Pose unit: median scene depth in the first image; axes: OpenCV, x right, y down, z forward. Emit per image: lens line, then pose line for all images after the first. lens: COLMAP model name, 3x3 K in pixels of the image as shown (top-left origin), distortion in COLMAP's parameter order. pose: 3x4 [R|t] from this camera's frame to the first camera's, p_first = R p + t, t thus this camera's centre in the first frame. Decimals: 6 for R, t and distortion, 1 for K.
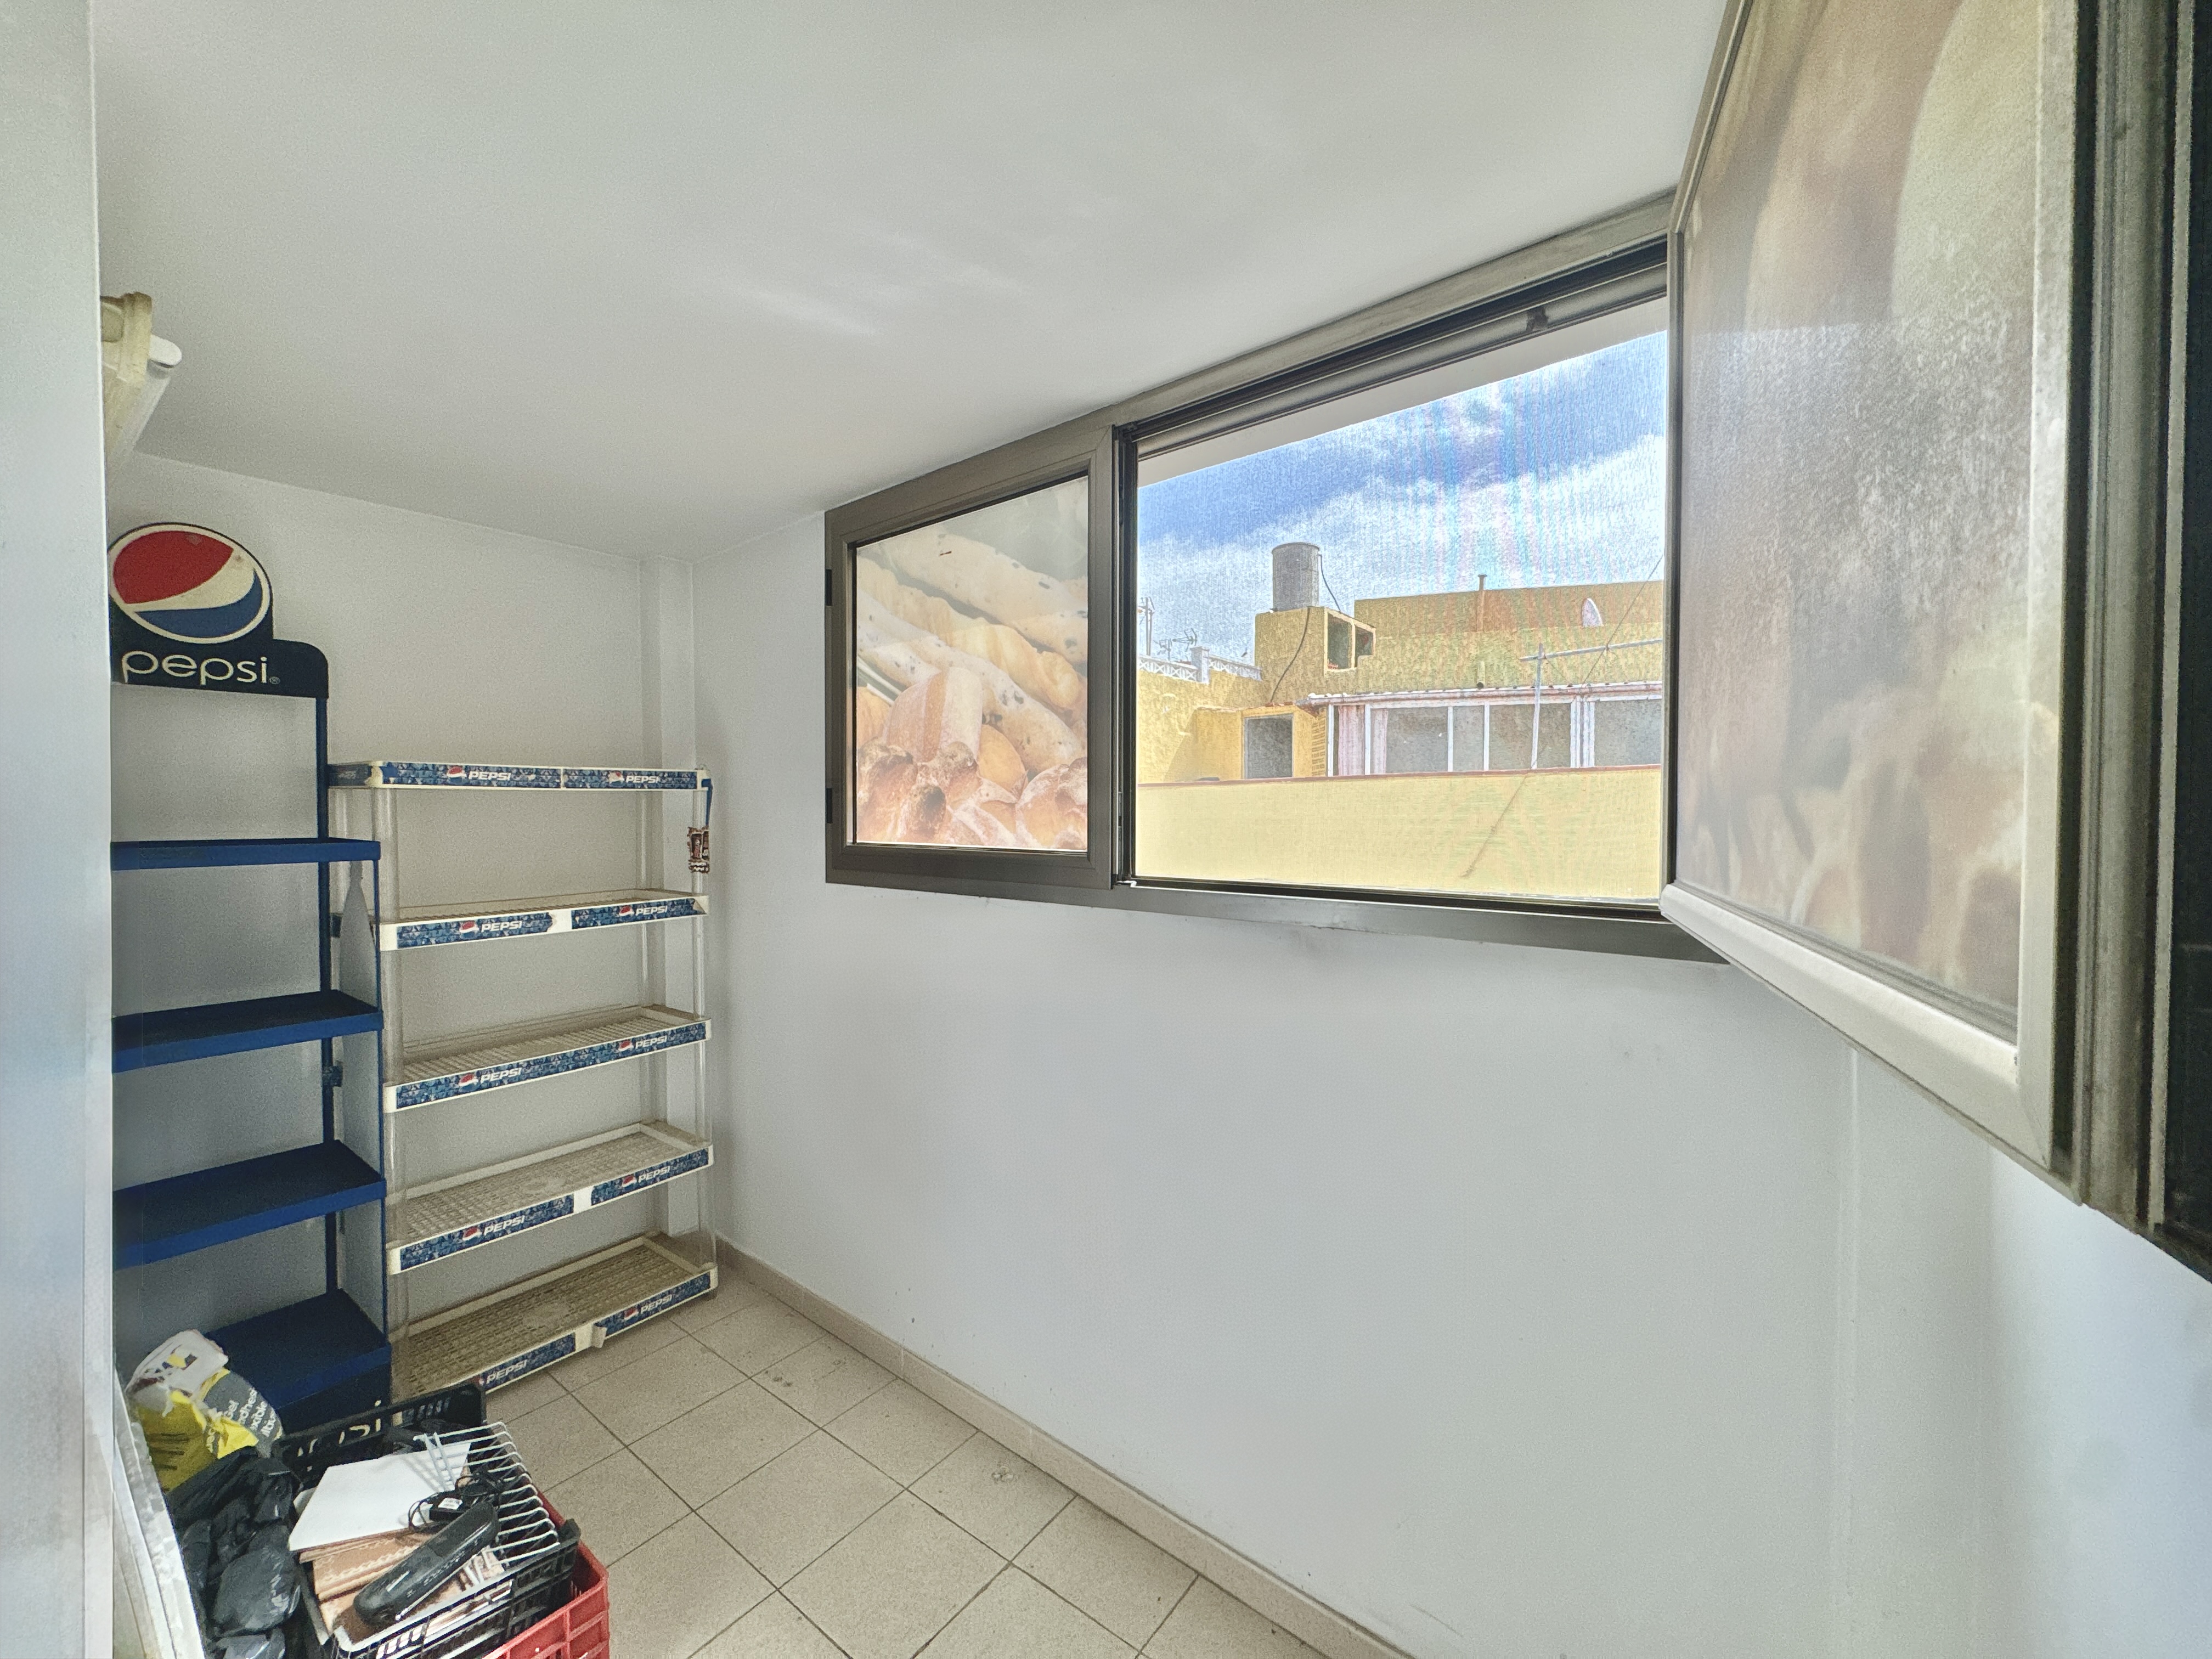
lens RADIAL K [[887.5, 0, 1106.3], [0, 887.5, 830.4], [0, 0, 1]] dist [-0.007131, 0.001127]
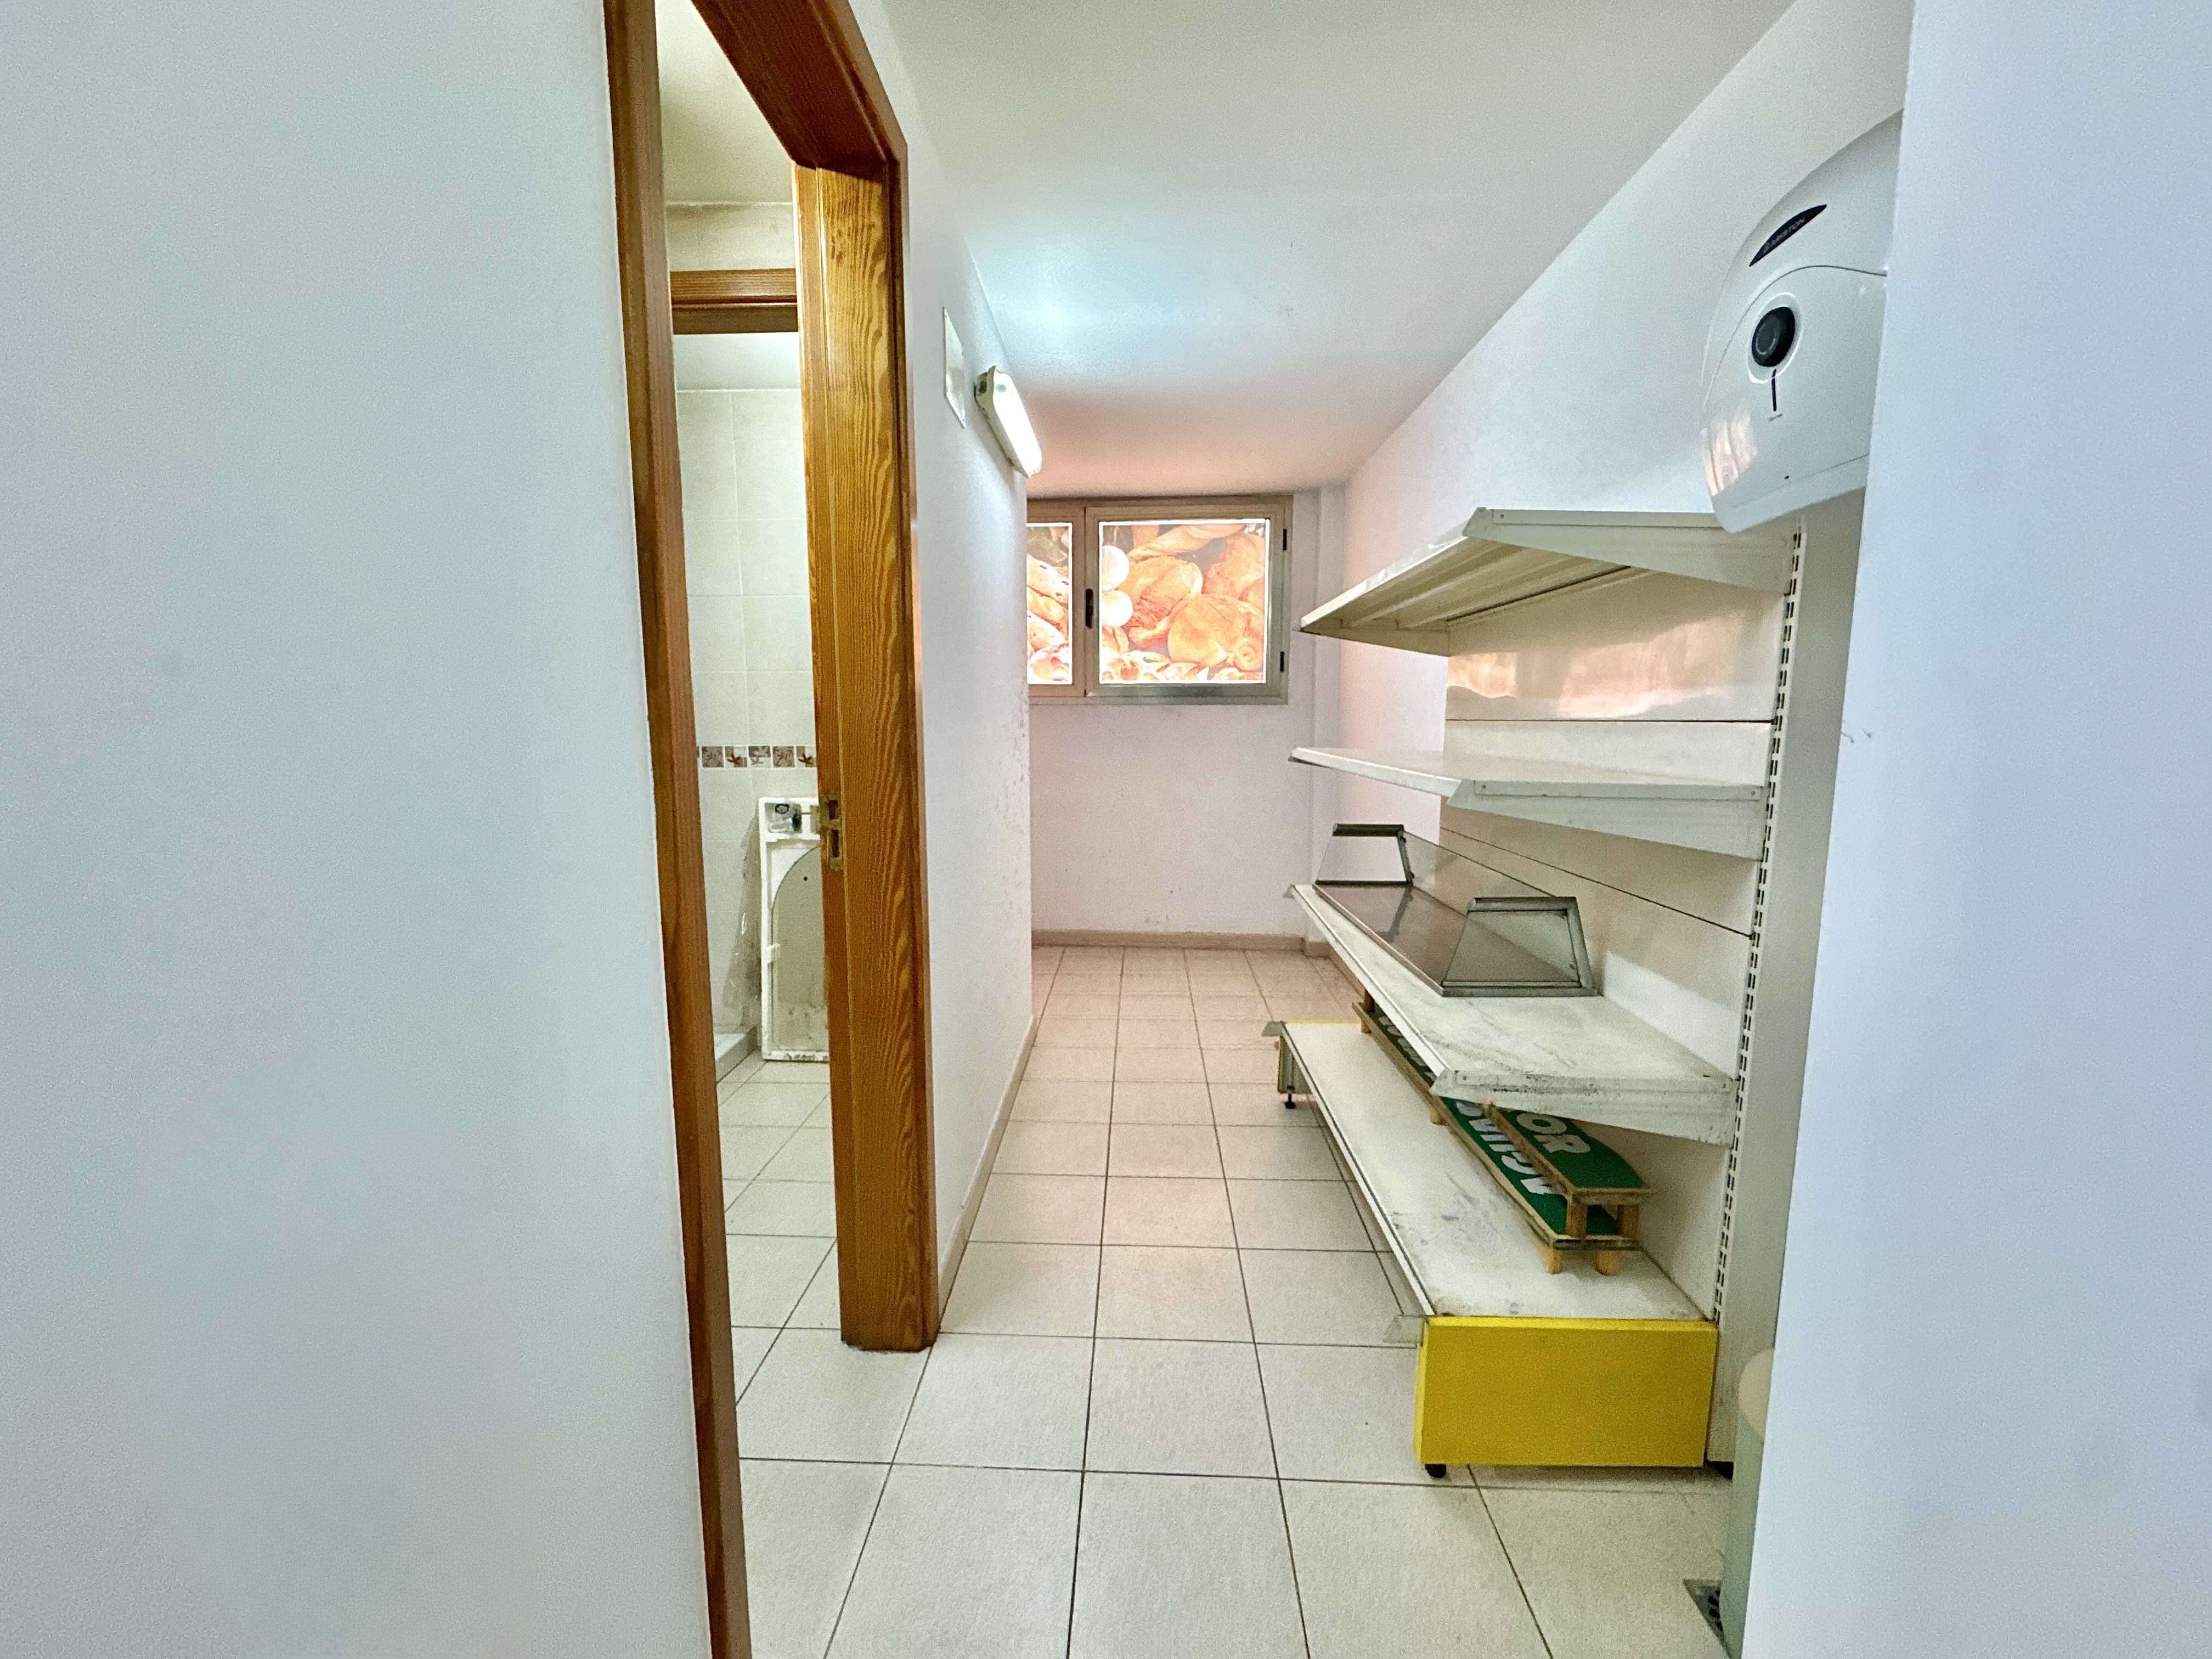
lens RADIAL K [[887.5, 0, 1109.0], [0, 887.5, 830.2], [0, 0, 1]] dist [-0.007131, 0.001127]
pose [[0.813171, -0.075338, 0.577128, -1.352382], [0.016921, 0.994228, 0.105944, 0.167823], [-0.581779, -0.076385, 0.809752, -1.049056]]
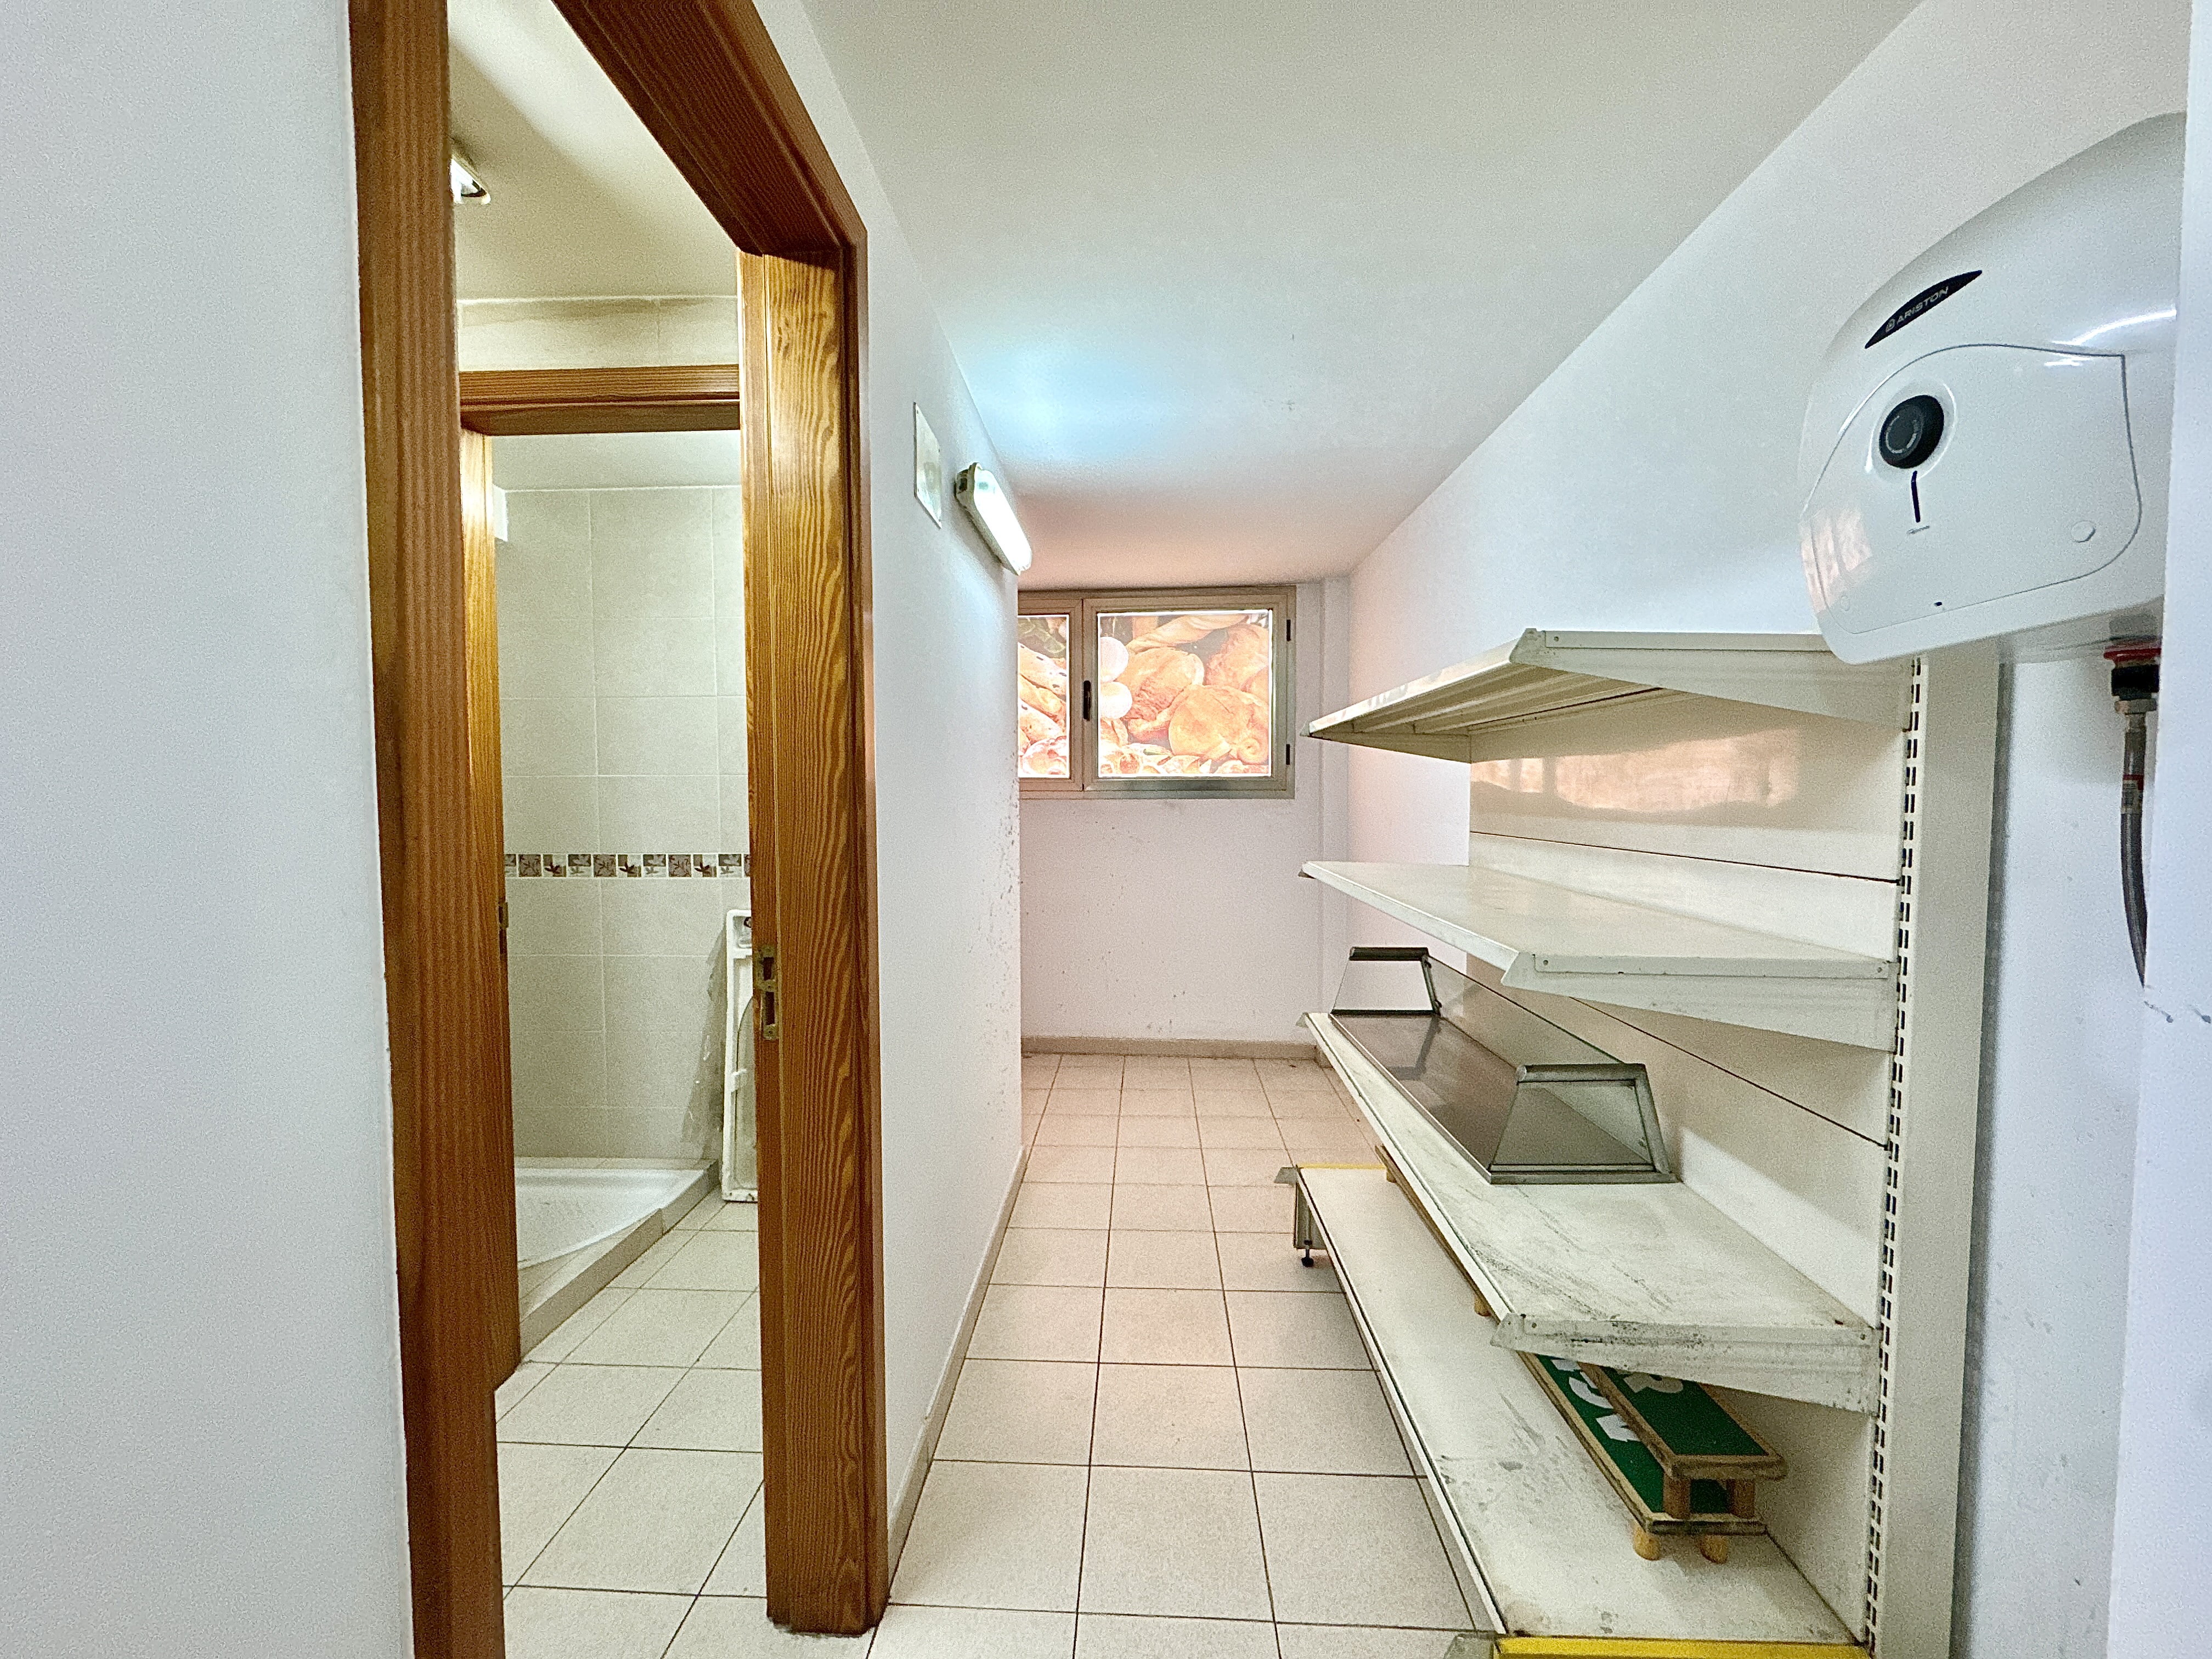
lens RADIAL K [[887.5, 0, 1108.8], [0, 887.5, 830.2], [0, 0, 1]] dist [-0.007131, 0.001127]
pose [[0.816852, -0.029057, 0.576115, -1.267494], [0.019673, 0.999553, 0.022520, 0.114026], [-0.576512, -0.007061, 0.817058, -0.961656]]
